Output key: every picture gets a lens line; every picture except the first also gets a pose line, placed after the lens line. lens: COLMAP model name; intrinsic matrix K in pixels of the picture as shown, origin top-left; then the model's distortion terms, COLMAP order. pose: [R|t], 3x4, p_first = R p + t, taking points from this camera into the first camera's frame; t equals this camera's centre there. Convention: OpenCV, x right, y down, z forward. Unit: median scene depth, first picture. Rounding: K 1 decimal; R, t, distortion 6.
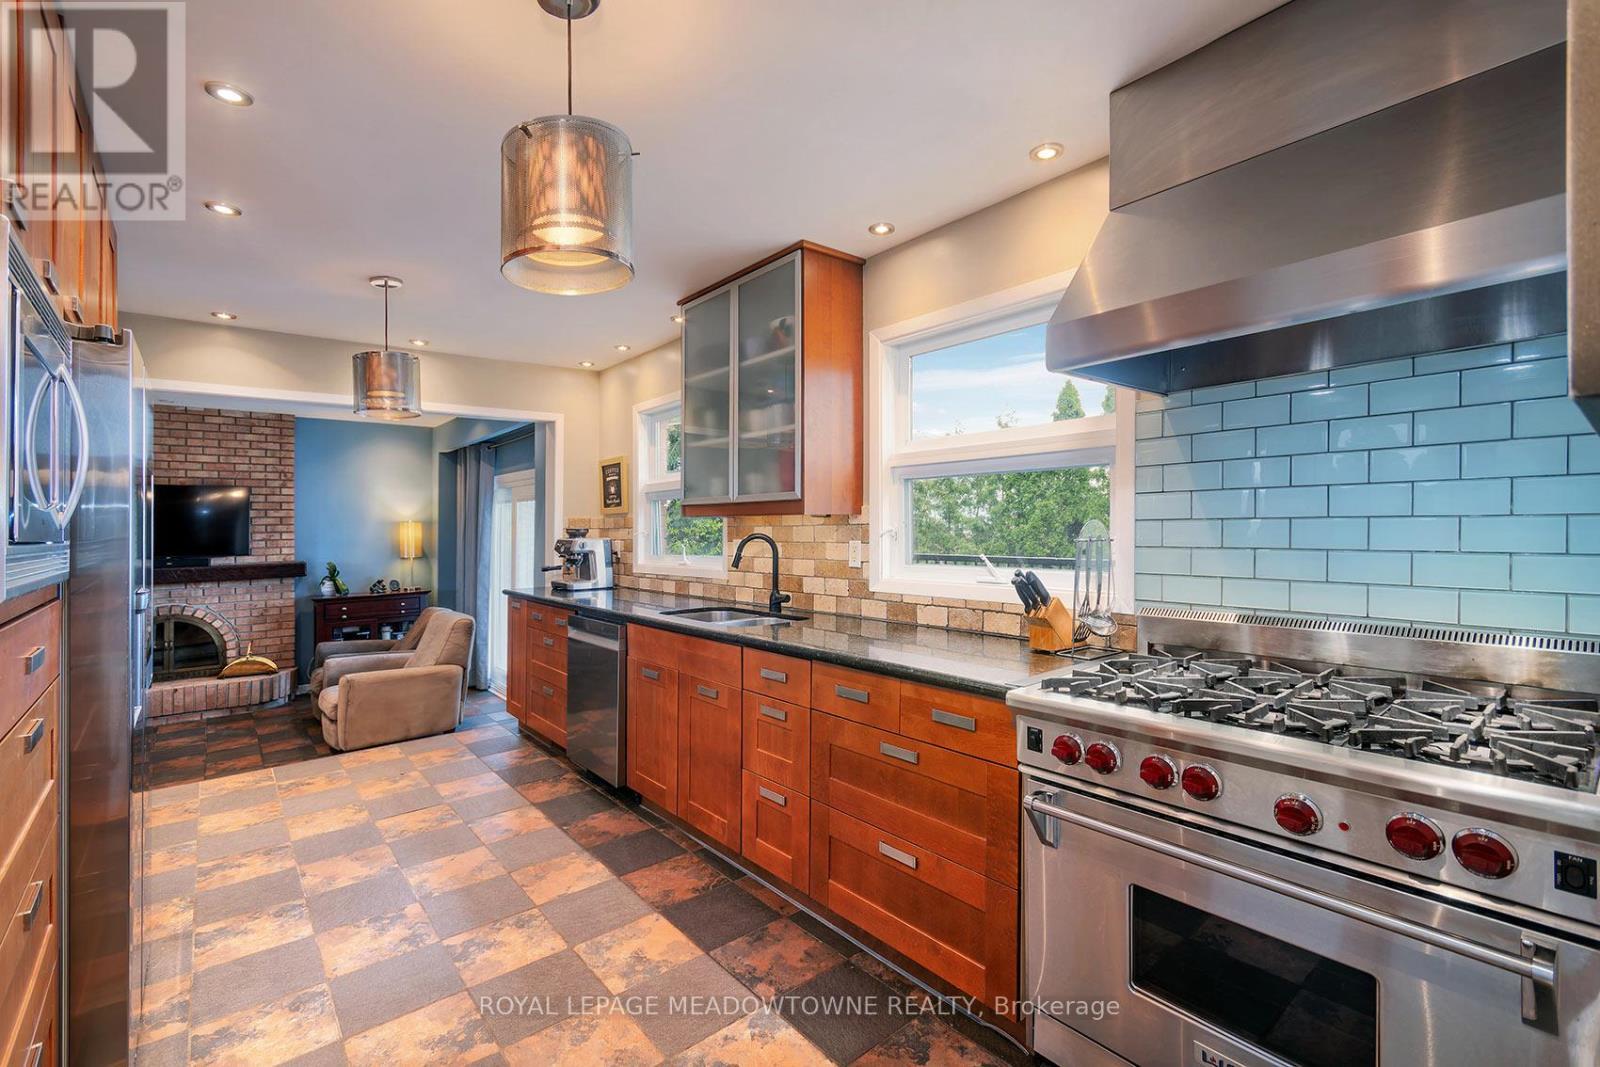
lens RADIAL K [[714.8, 0, 795.7], [0, 714.8, 539.2], [0, 0, 1]] dist [0.001042, 0.000003]
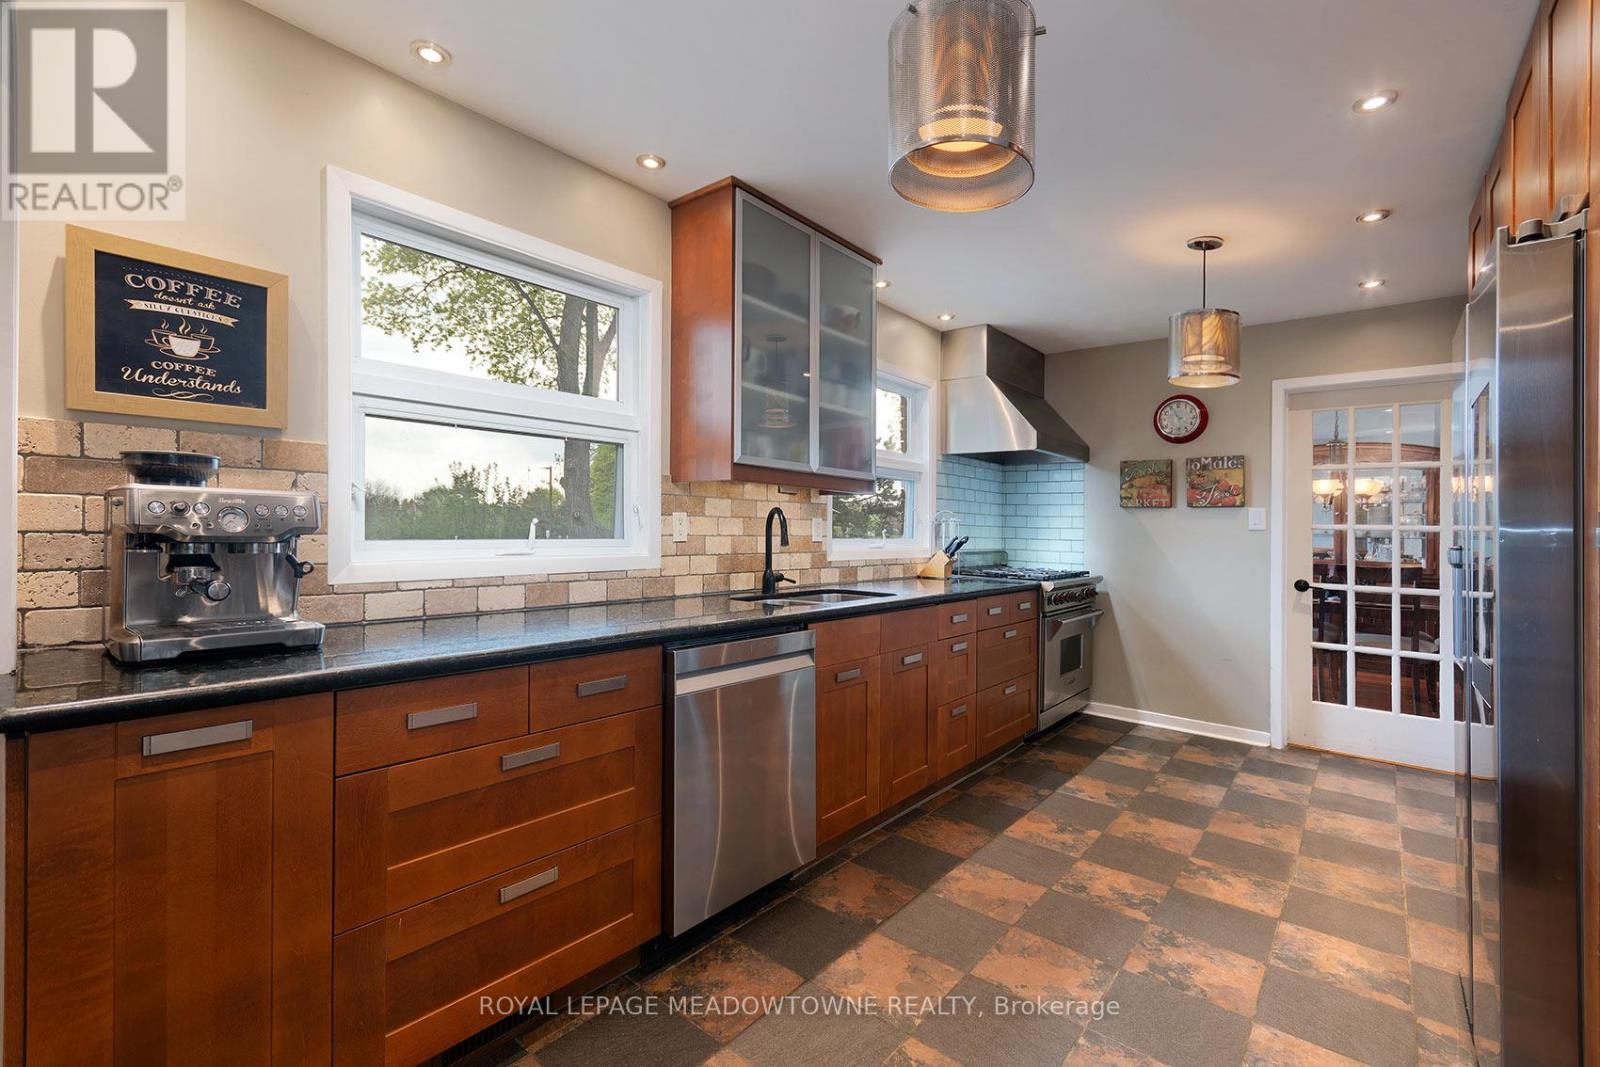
lens RADIAL K [[714.8, 0, 795.7], [0, 714.8, 539.2], [0, 0, 1]] dist [0.001042, 0.000003]
pose [[-0.202504, -0.003002, 0.979277, -0.837382], [0.002844, 0.999989, 0.003654, 0.025768], [-0.979277, 0.003525, -0.202493, 1.035901]]
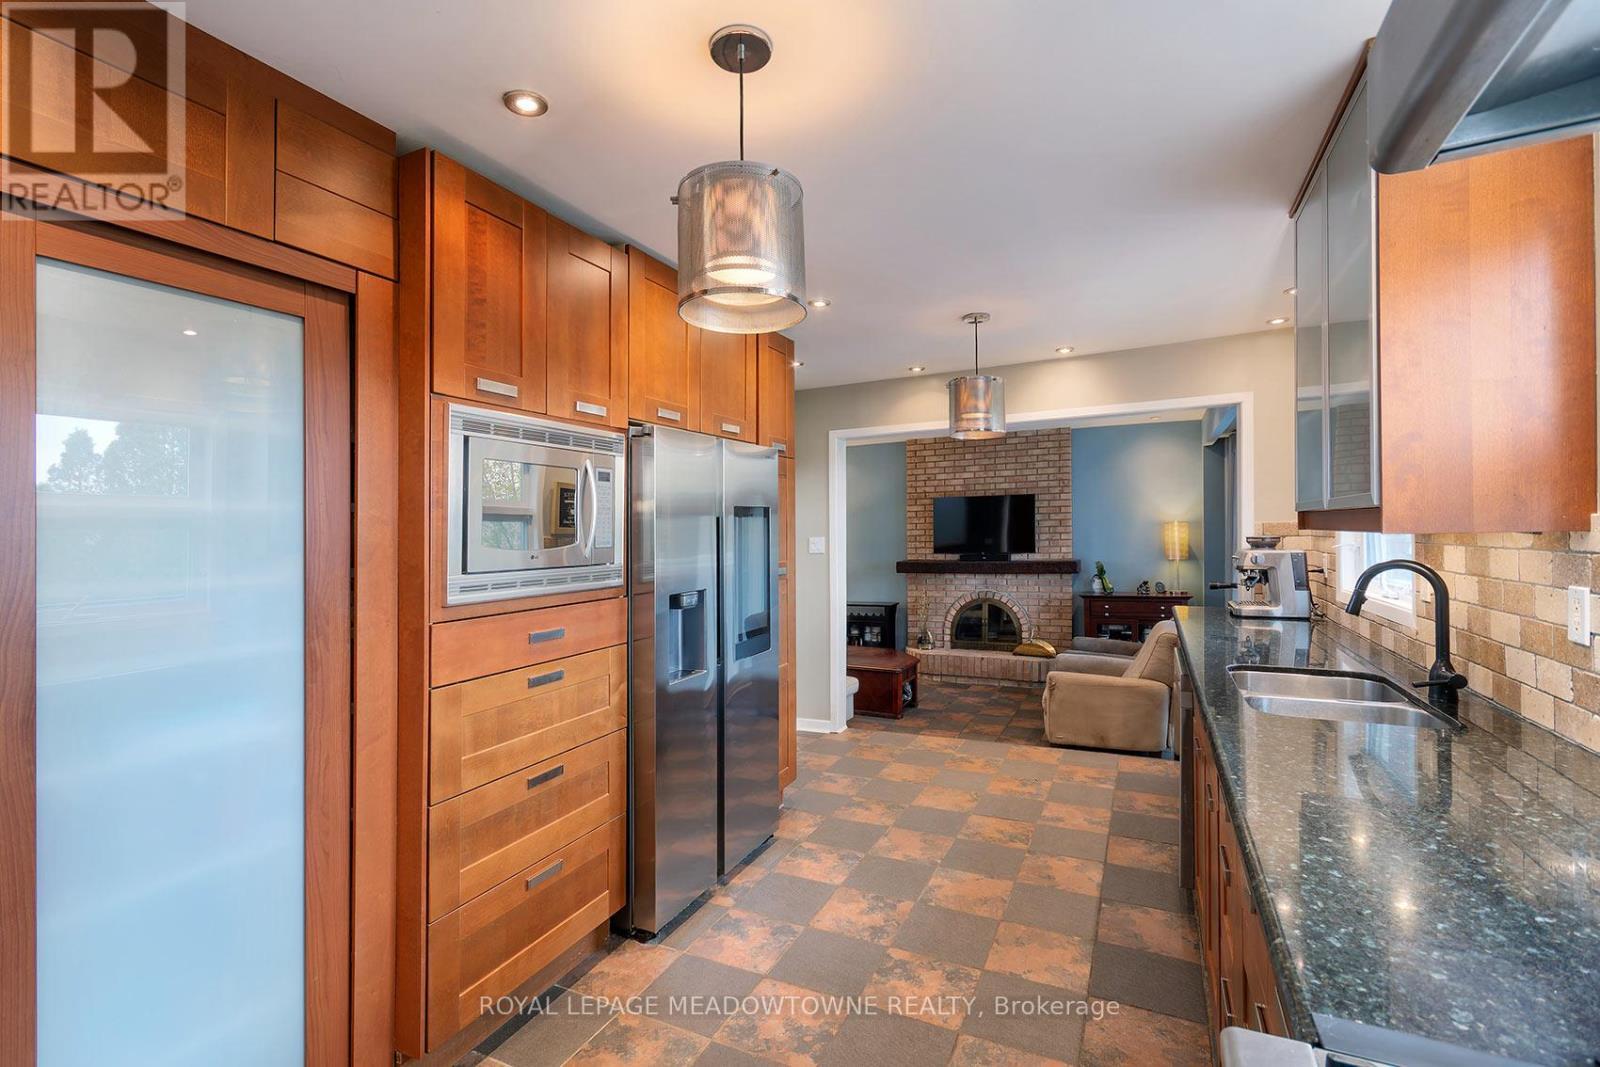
lens RADIAL K [[715.3, 0, 779.9], [0, 715.3, 518.2], [0, 0, 1]] dist [-0.000006, -0.000112]
pose [[0.400109, -0.013309, -0.916371, 0.251735], [-0.001098, 0.999887, -0.015002, -0.029150], [0.916467, 0.007008, 0.400049, 0.270340]]
